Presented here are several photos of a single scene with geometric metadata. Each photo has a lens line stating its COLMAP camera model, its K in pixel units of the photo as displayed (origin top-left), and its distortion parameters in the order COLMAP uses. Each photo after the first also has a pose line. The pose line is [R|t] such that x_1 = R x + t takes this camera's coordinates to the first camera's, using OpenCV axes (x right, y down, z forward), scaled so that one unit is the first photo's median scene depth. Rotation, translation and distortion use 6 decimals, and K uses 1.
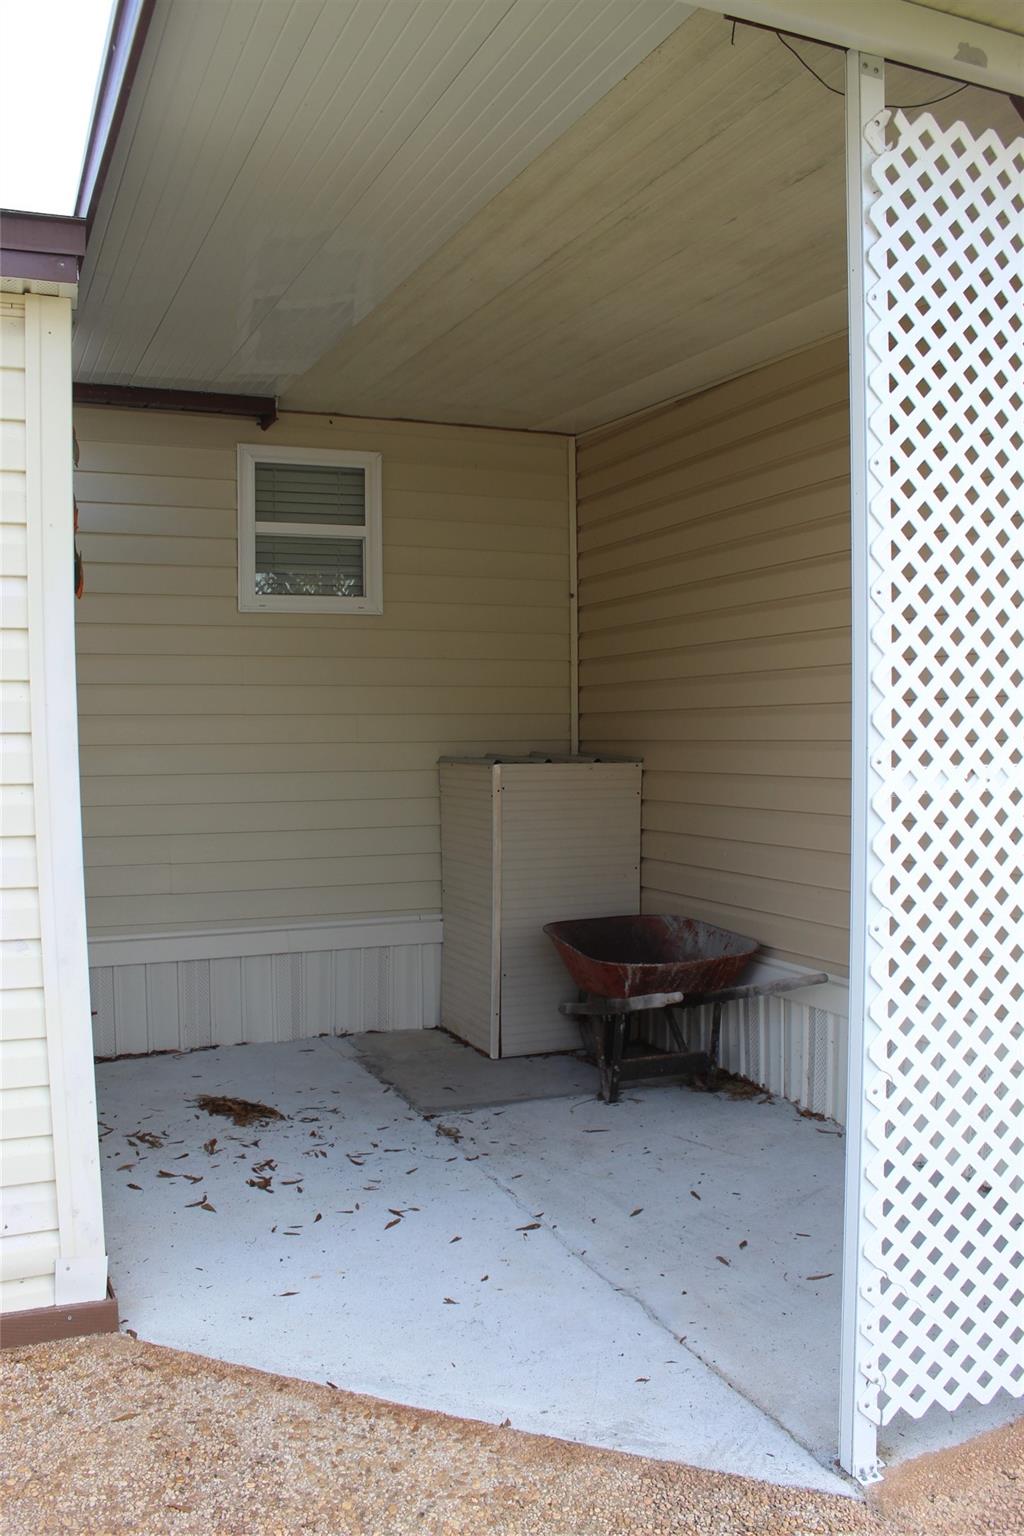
lens RADIAL K [[1279.5, 0, 512.0], [0, 1279.5, 768.0], [0, 0, 1]] dist [-0.165666, 0.151838]
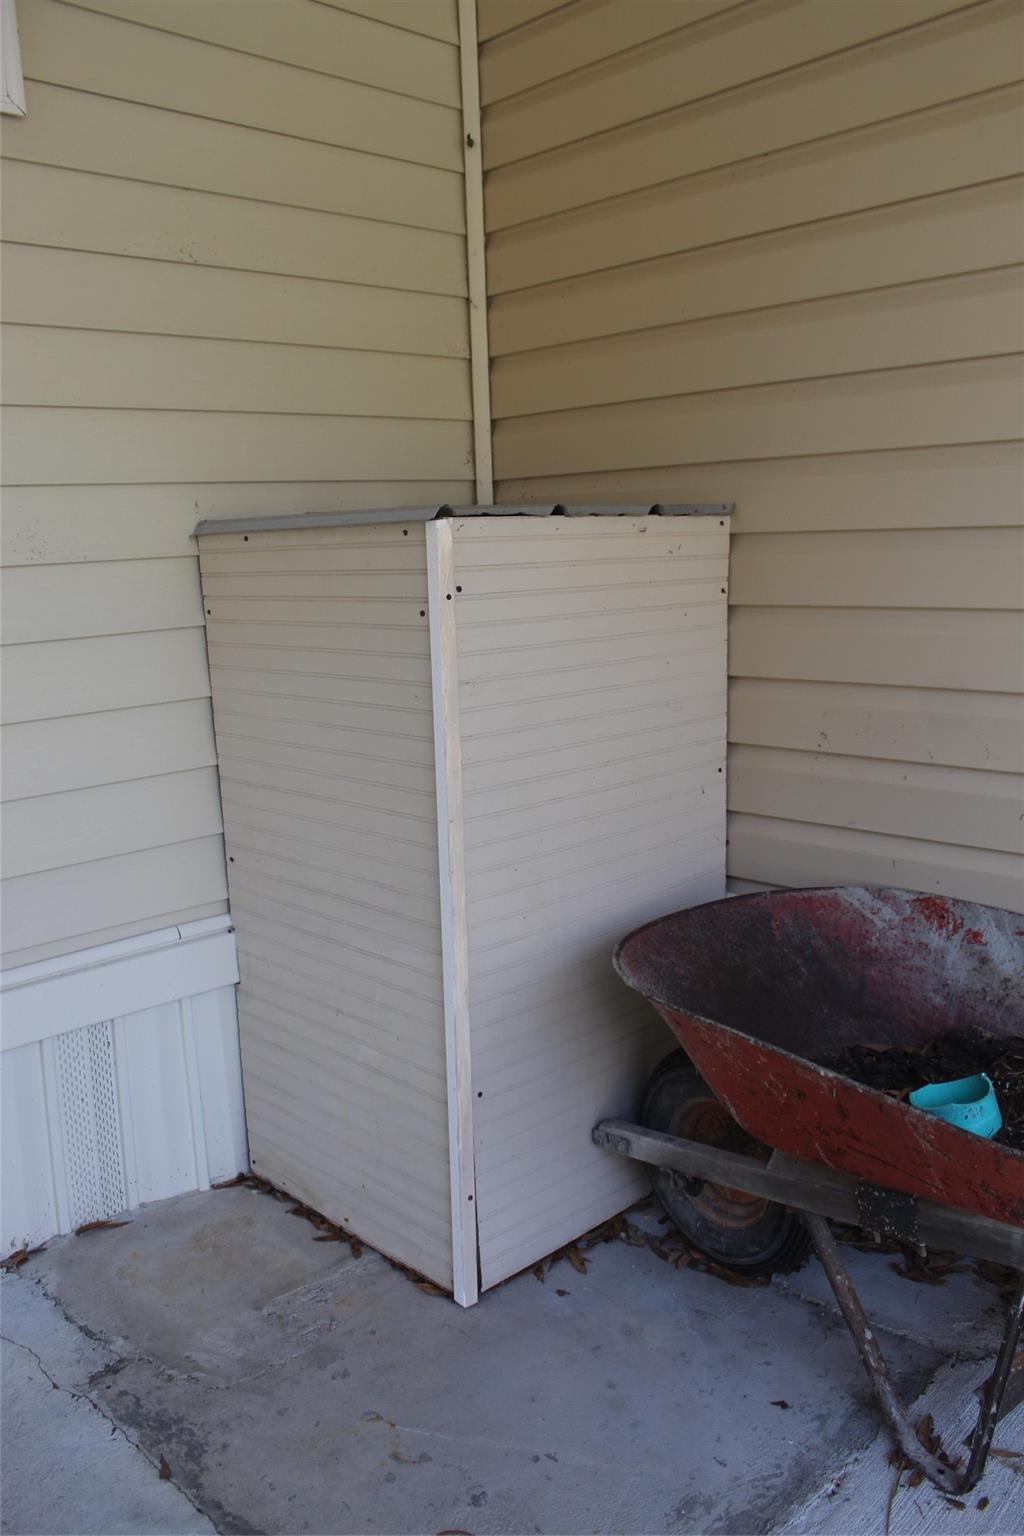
lens RADIAL K [[1279.5, 0, 512.0], [0, 1279.5, 768.0], [0, 0, 1]] dist [-0.165666, 0.151838]
pose [[0.935308, -0.092263, 0.341595, -0.110454], [0.042124, 0.987575, 0.151400, 0.011355], [-0.351319, -0.127216, 0.927573, 0.634932]]
